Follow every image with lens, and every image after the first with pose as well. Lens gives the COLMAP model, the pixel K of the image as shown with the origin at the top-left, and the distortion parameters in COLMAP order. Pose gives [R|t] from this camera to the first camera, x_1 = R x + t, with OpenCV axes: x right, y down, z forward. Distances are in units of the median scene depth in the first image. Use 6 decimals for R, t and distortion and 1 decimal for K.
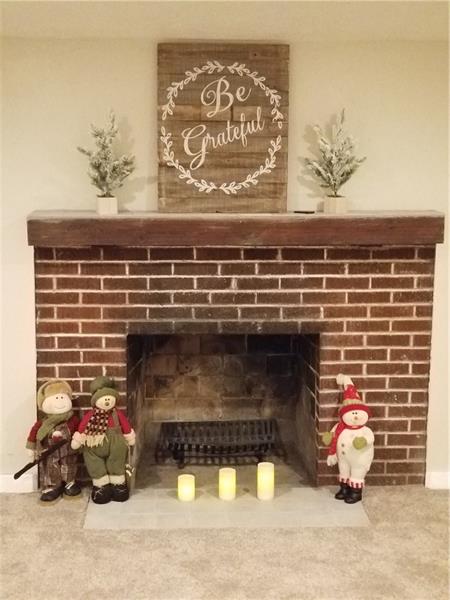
lens RADIAL K [[904.9, 0, 224.3], [0, 904.9, 298.7], [0, 0, 1]] dist [0.056923, 0.000000]
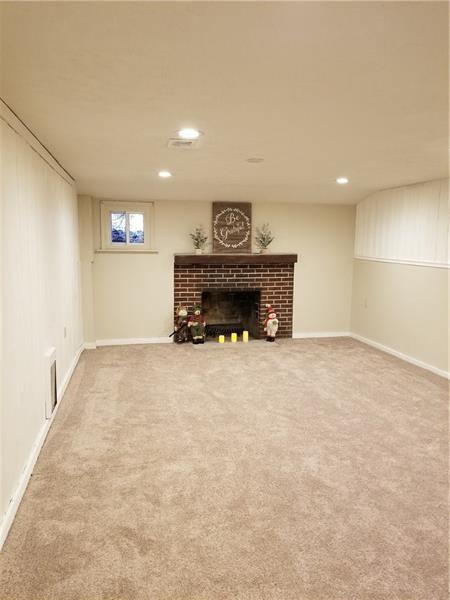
lens RADIAL K [[454.6, 0, 225.3], [0, 454.6, 301.1], [0, 0, 1]] dist [0.001795, 0.000149]
pose [[0.988107, -0.019946, 0.152468, -0.273587], [0.023698, 0.999458, -0.022832, 0.111031], [-0.151930, 0.026174, 0.988045, -0.601523]]
